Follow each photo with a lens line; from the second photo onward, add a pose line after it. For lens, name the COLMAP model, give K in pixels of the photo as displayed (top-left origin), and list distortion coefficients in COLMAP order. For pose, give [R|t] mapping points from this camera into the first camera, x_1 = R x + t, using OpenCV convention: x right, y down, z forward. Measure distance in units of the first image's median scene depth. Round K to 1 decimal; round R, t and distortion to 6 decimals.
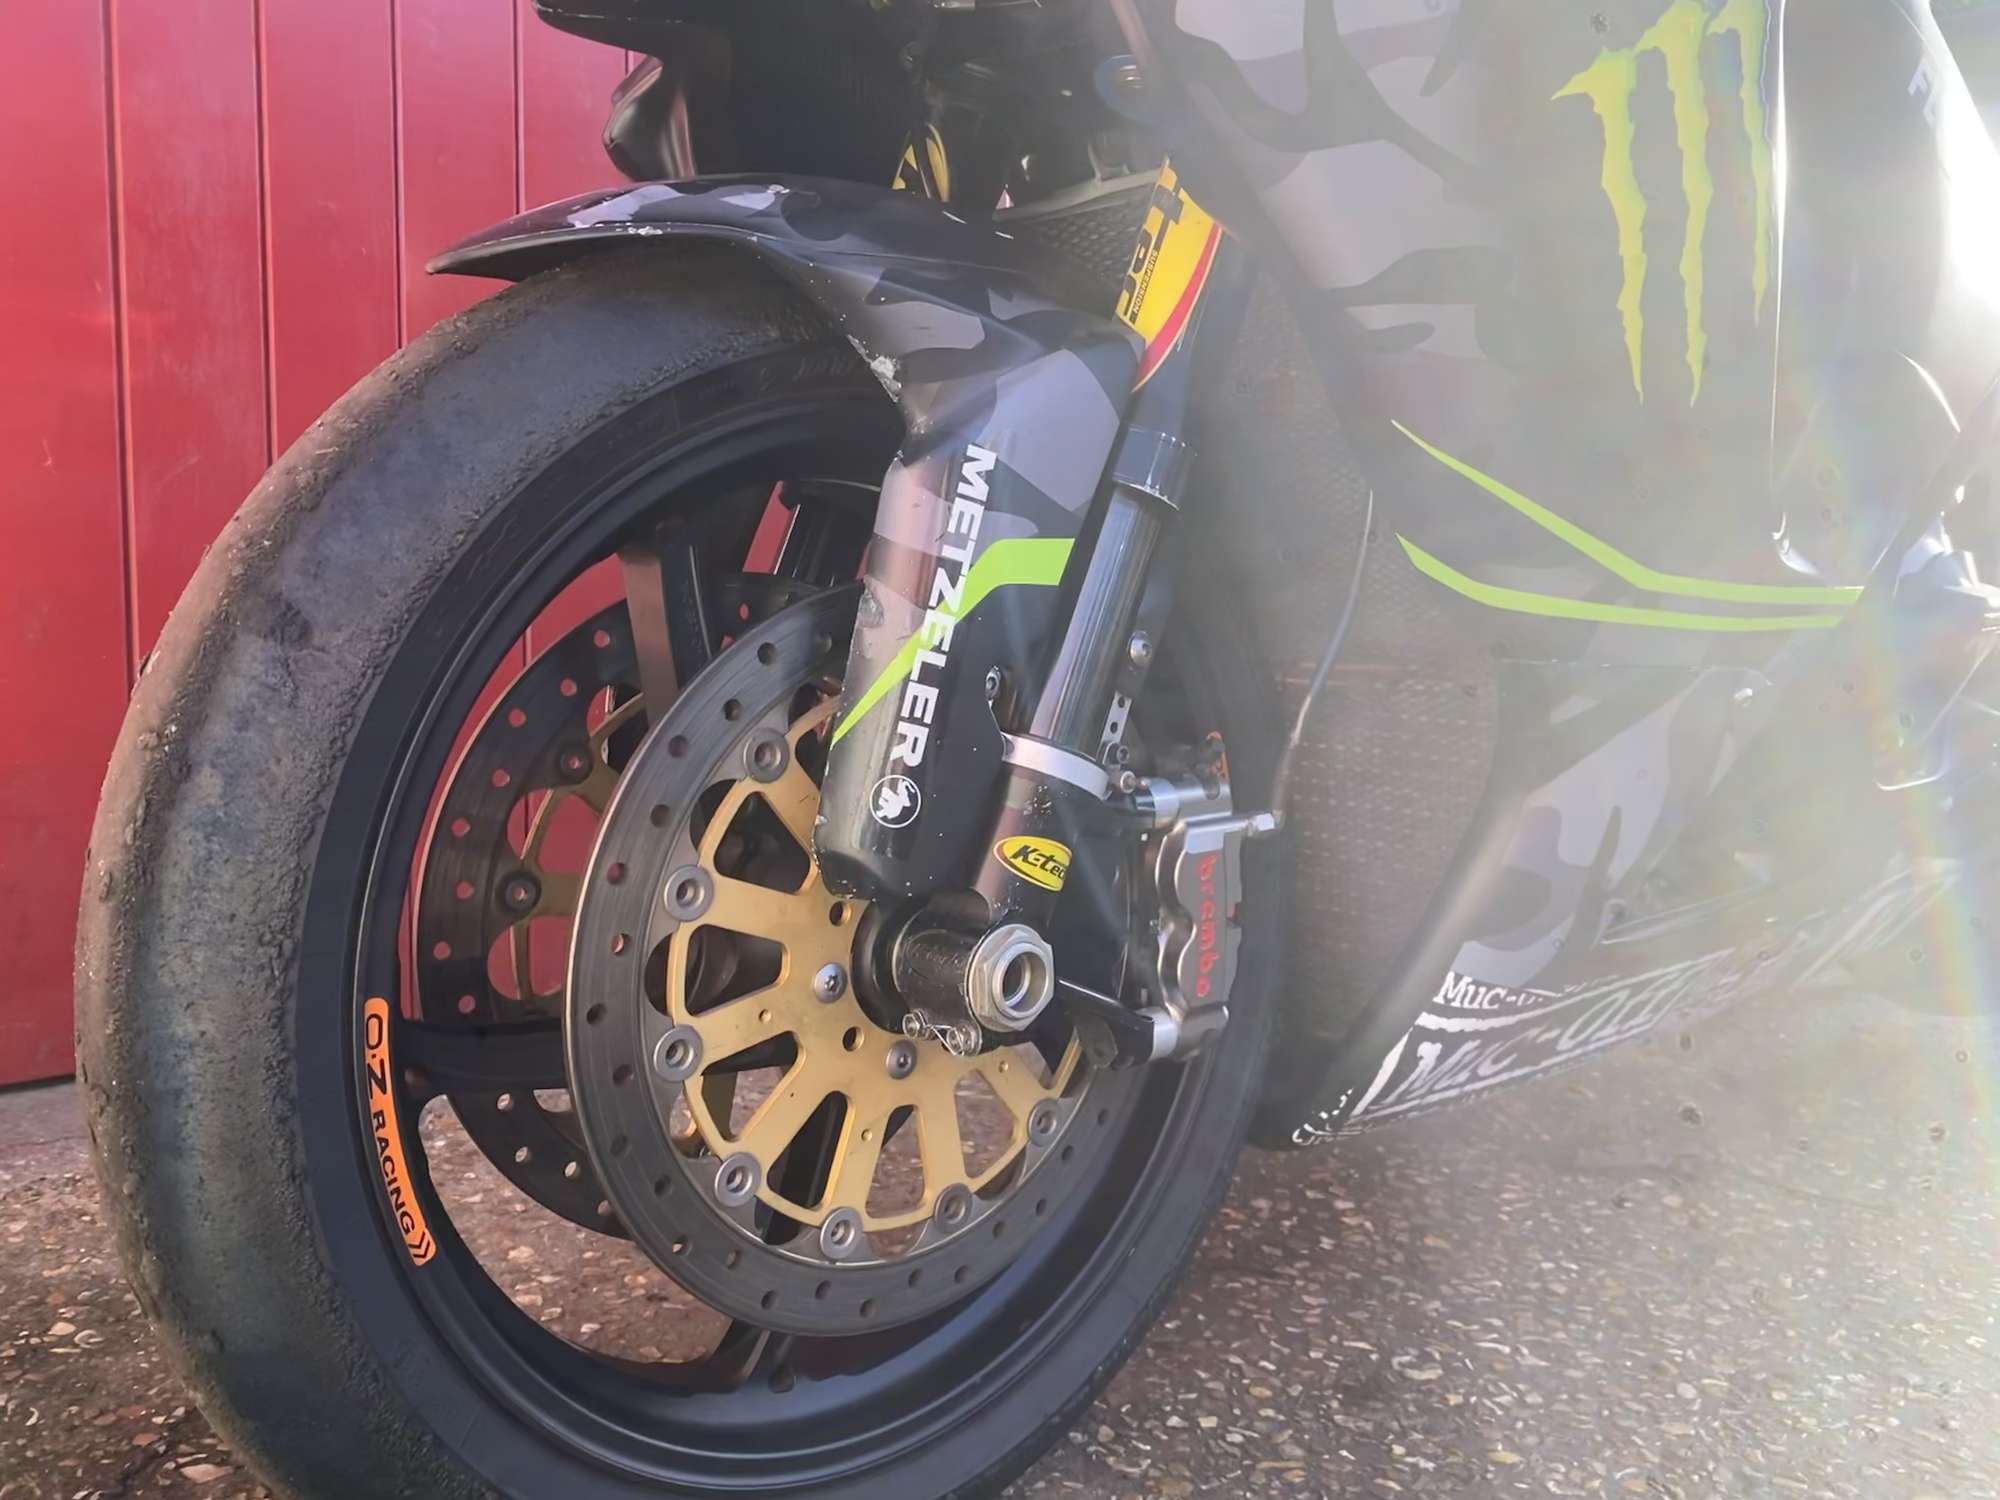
lens RADIAL K [[1695.2, 0, 1000.0], [0, 1695.2, 750.0], [0, 0, 1]] dist [0.166157, -0.443580]
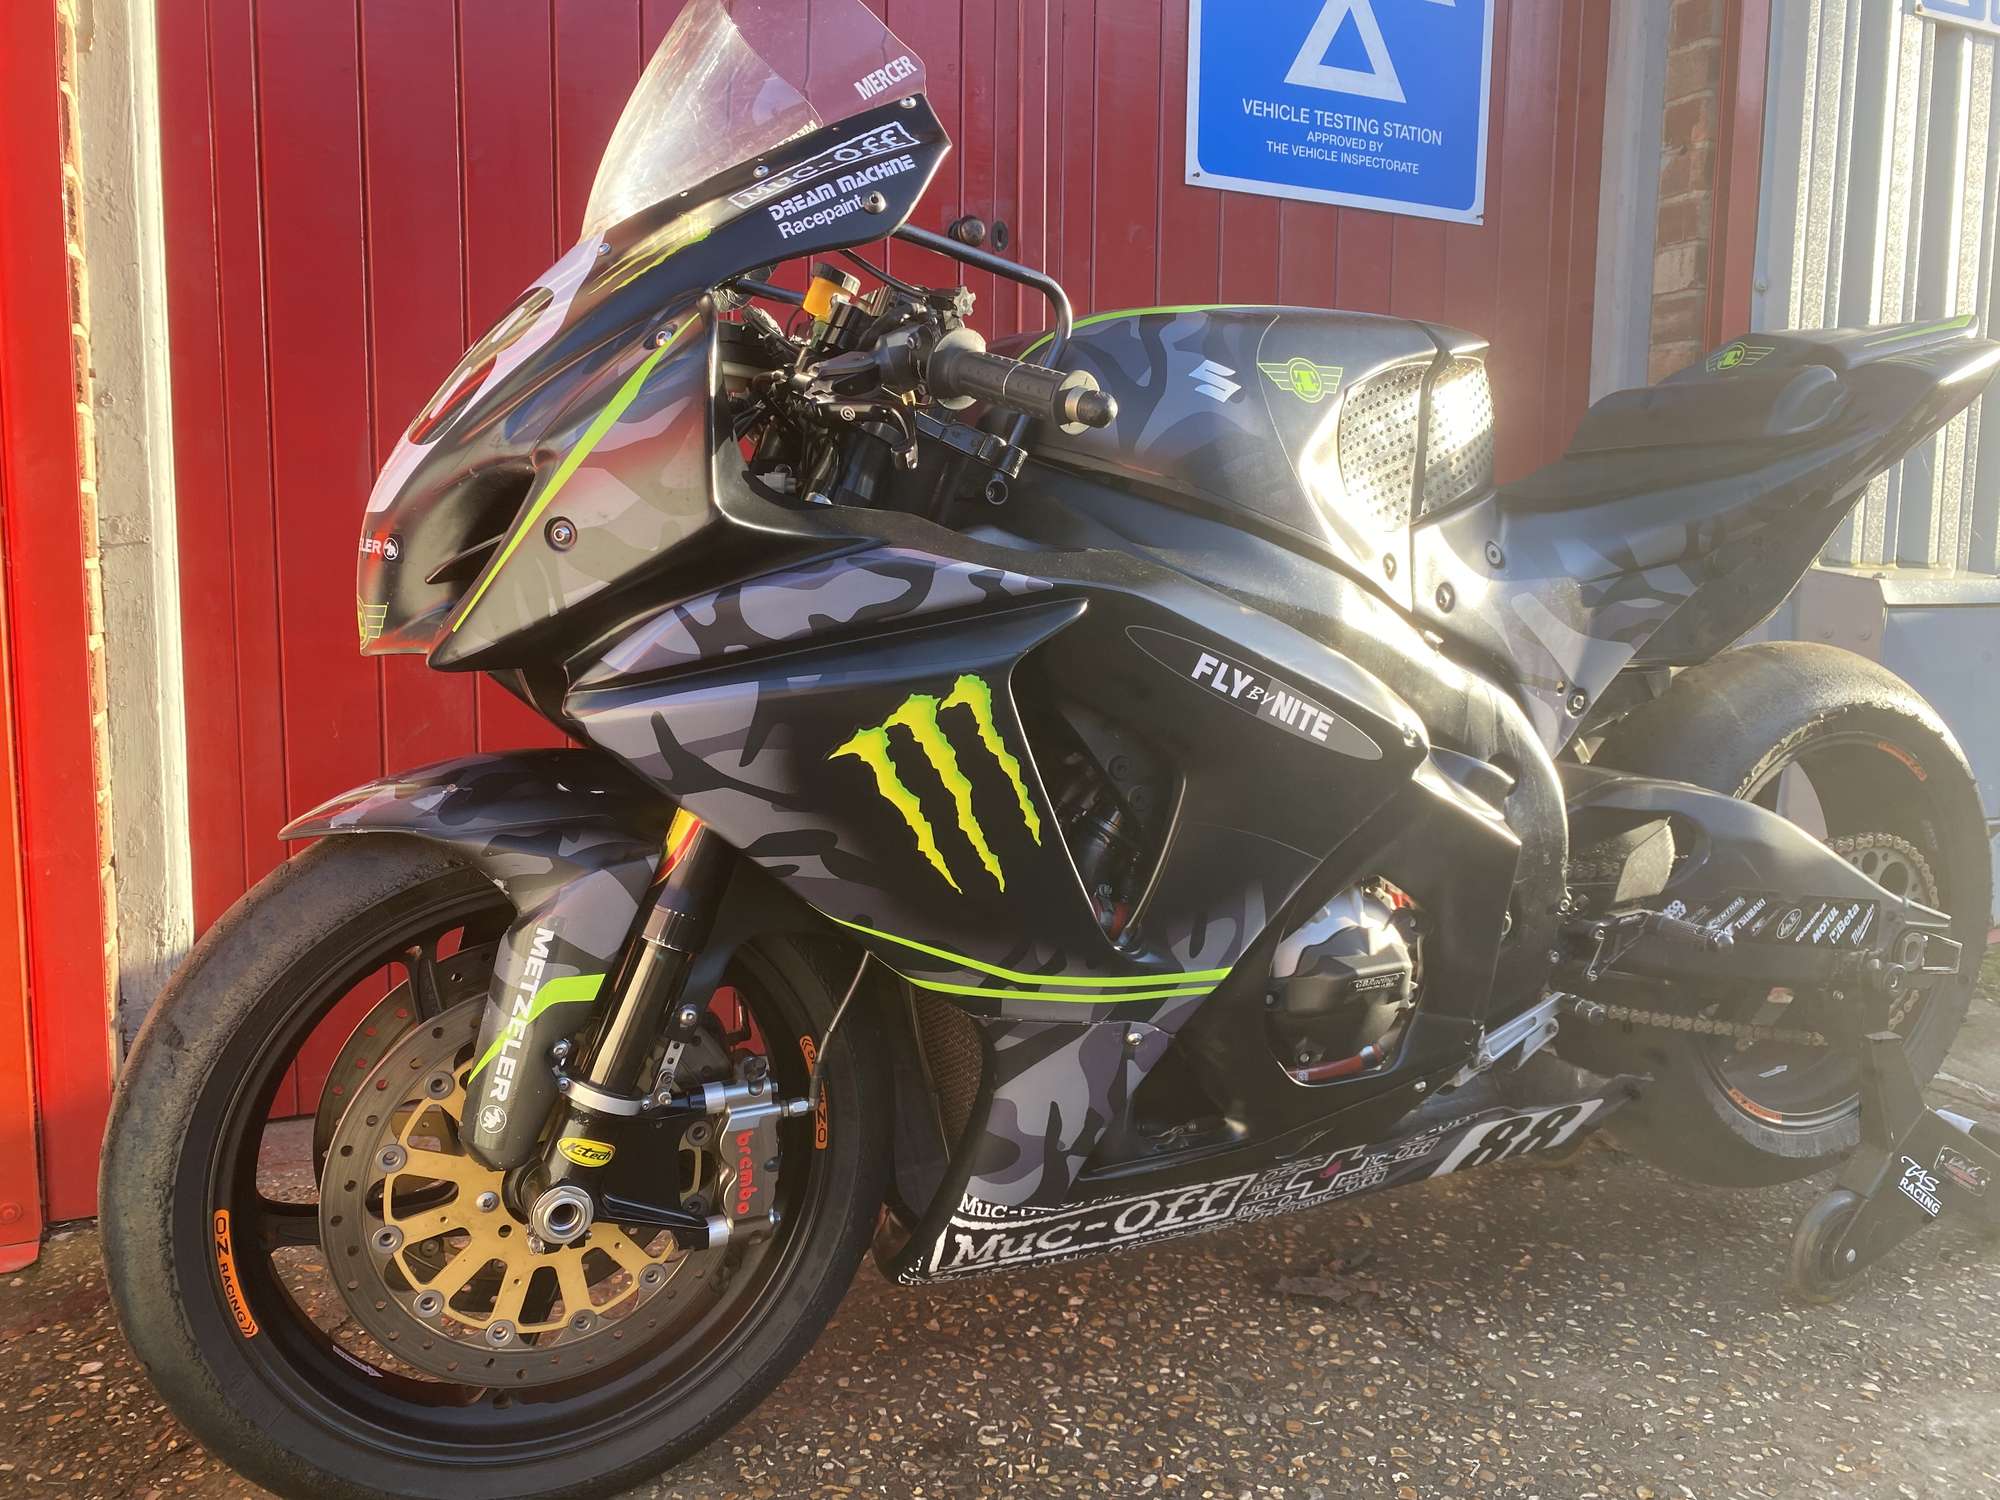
lens RADIAL K [[1570.6, 0, 1004.7], [0, 1570.6, 745.5], [0, 0, 1]] dist [0.005456, -0.005395]
pose [[0.964270, 0.032296, -0.262946, 0.896680], [-0.028145, 0.999413, 0.019539, -0.417790], [0.263423, -0.011441, 0.964613, -0.499262]]
